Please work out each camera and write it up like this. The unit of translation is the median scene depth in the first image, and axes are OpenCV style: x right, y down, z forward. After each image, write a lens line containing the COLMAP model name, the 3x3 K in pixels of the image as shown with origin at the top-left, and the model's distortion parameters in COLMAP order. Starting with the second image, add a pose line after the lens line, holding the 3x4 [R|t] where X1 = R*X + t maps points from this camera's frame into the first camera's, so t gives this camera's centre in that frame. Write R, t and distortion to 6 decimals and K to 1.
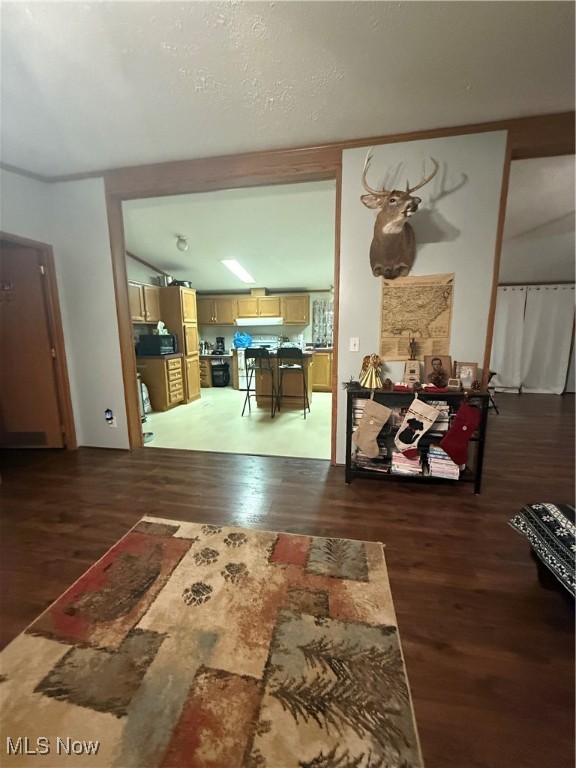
lens RADIAL K [[306.7, 0, 285.5], [0, 306.7, 379.6], [0, 0, 1]] dist [0.001167, -0.000003]
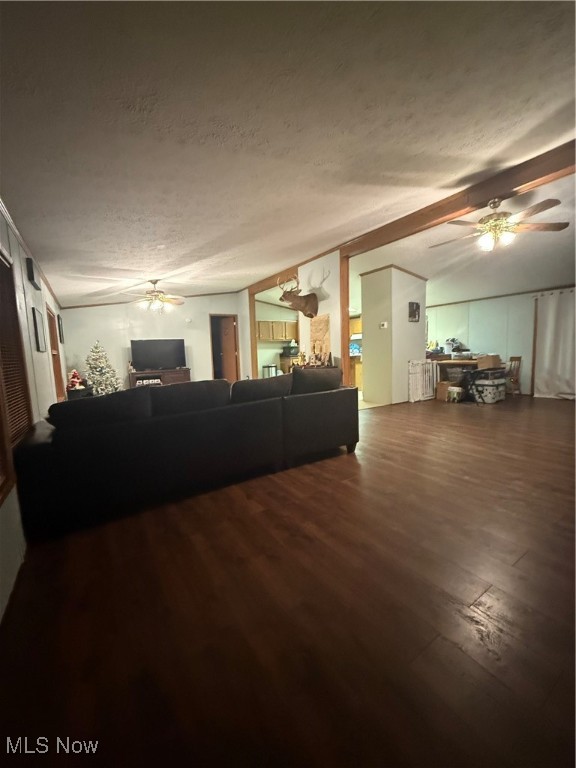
lens RADIAL K [[306.7, 0, 288.6], [0, 306.7, 383.3], [0, 0, 1]] dist [0.001167, -0.000003]
pose [[0.692151, 0.062856, -0.719010, 1.977472], [-0.087704, 0.996143, 0.002655, 0.165929], [0.716404, 0.061223, 0.694995, -0.694135]]
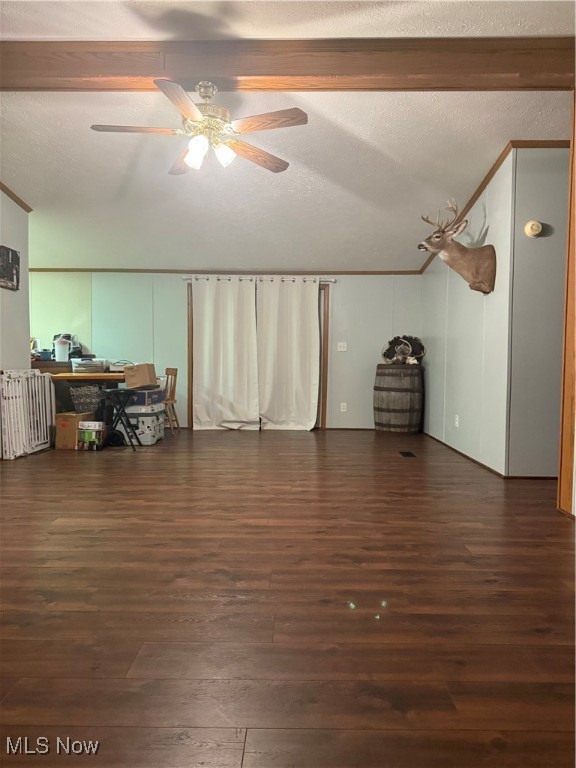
lens RADIAL K [[538.5, 0, 290.9], [0, 538.5, 381.2], [0, 0, 1]] dist [0.049445, -0.004290]
pose [[0.985022, 0.009384, 0.172173, 1.568124], [0.011961, 0.992394, -0.122521, 0.210435], [-0.172013, 0.122745, 0.977418, -0.461917]]
